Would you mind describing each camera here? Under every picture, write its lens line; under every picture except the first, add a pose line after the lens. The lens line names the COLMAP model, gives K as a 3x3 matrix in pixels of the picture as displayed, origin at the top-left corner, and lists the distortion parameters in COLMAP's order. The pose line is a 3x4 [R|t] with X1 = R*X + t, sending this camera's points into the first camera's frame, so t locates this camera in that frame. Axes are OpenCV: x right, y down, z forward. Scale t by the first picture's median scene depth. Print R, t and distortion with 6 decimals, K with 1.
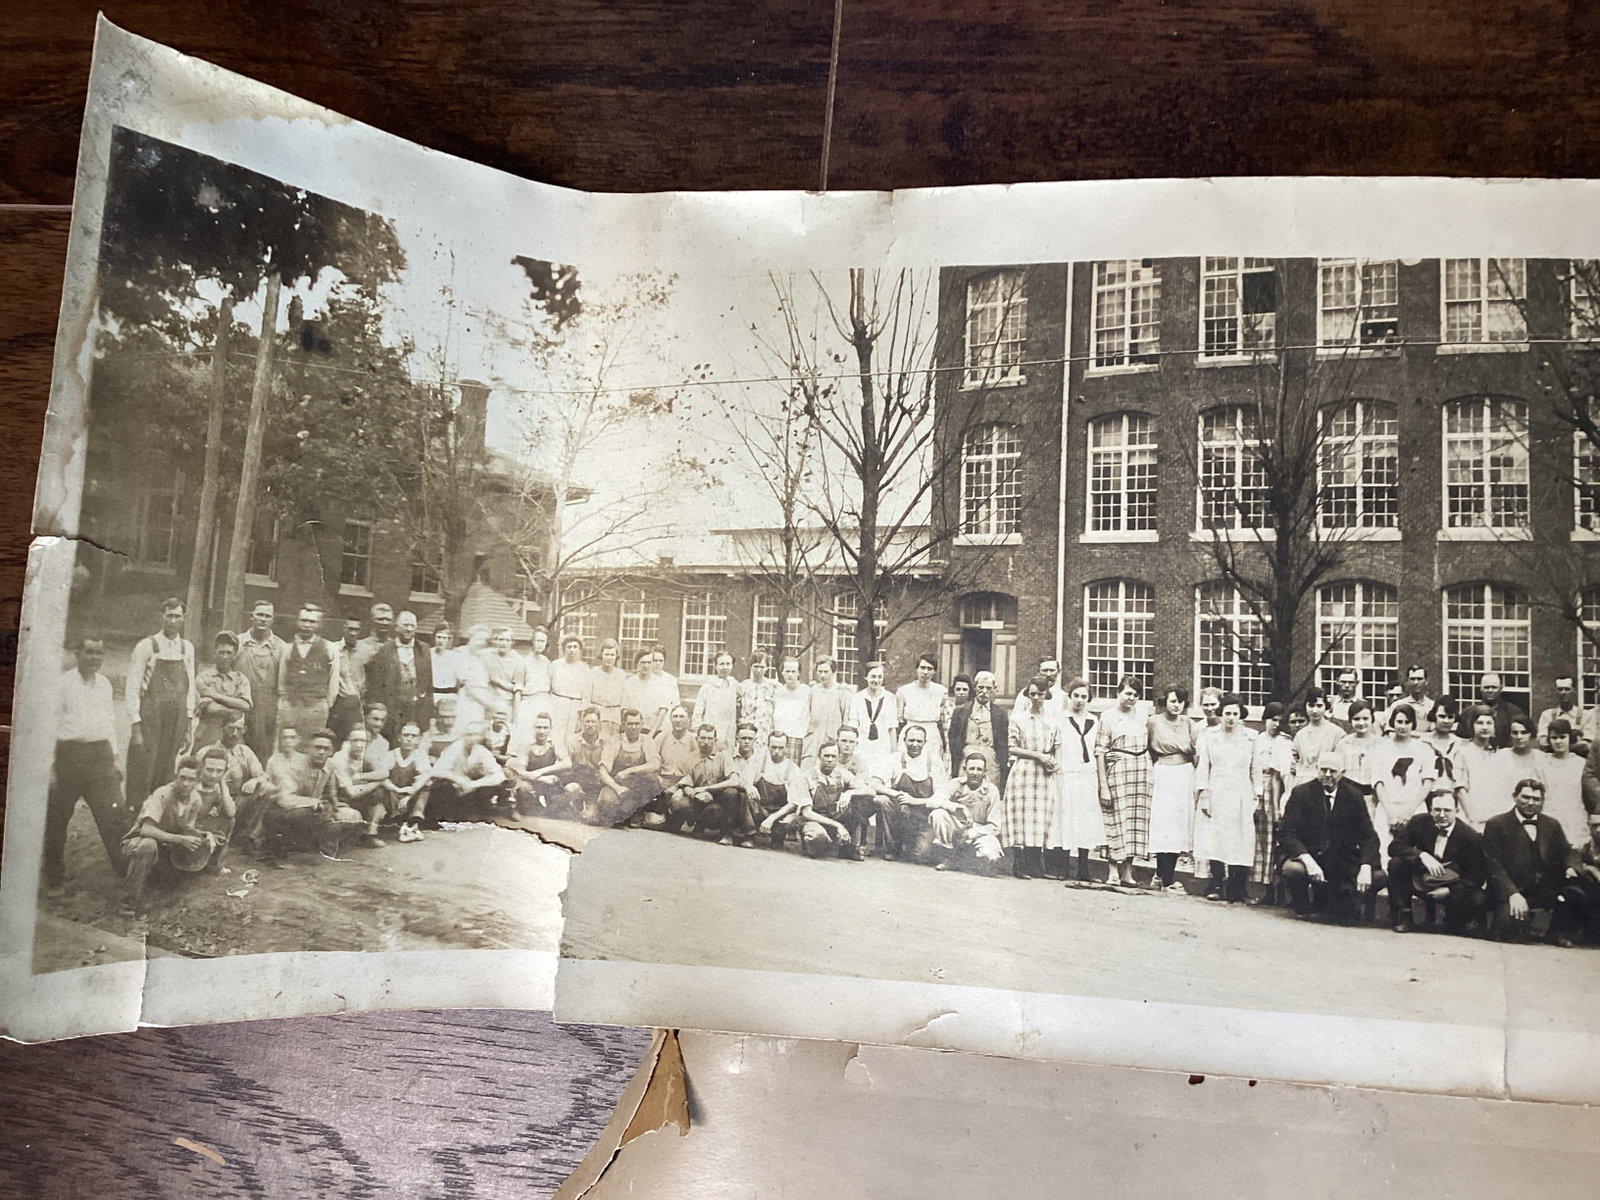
lens RADIAL K [[1366.9, 0, 829.3], [0, 1366.9, 611.1], [0, 0, 1]] dist [0.080303, -0.140151]
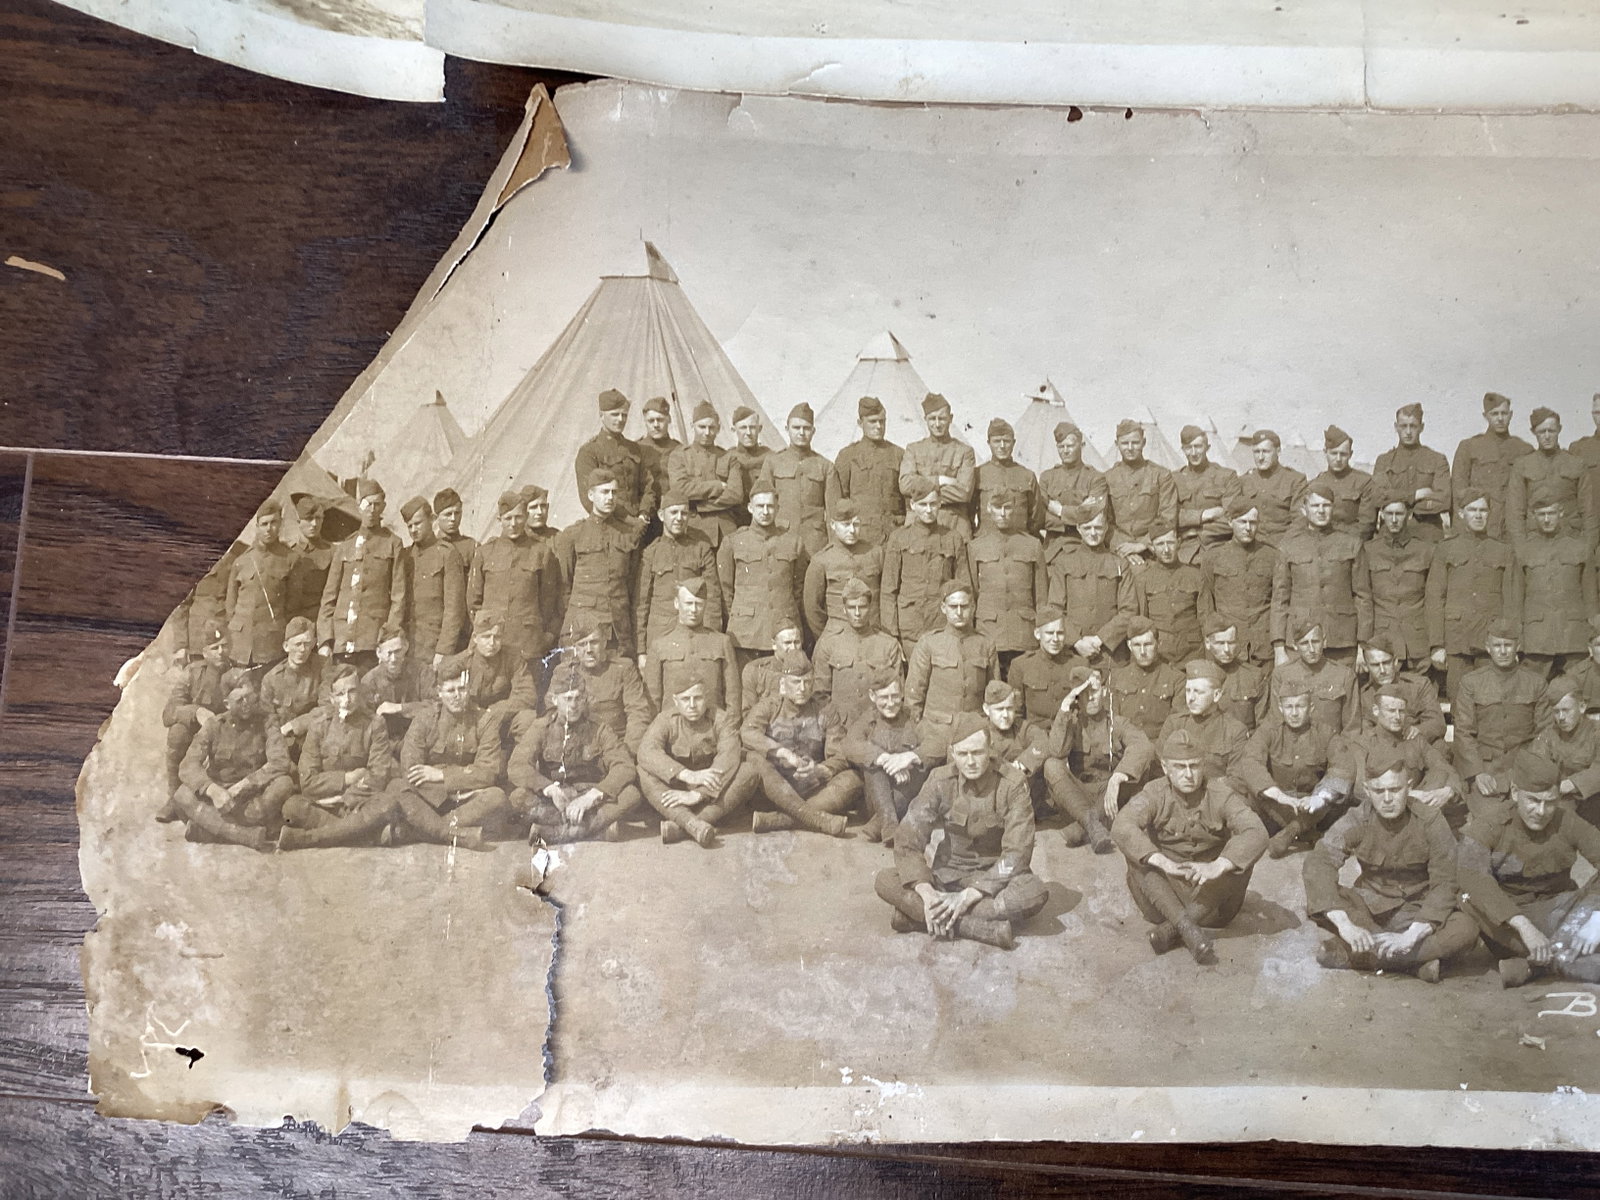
lens RADIAL K [[1366.9, 0, 808.5], [0, 1366.9, 589.2], [0, 0, 1]] dist [0.080303, -0.140151]
pose [[0.993229, -0.017722, 0.114809, -0.050479], [0.014682, 0.999520, 0.027274, 0.640713], [-0.115237, -0.025404, 0.993013, 0.004596]]
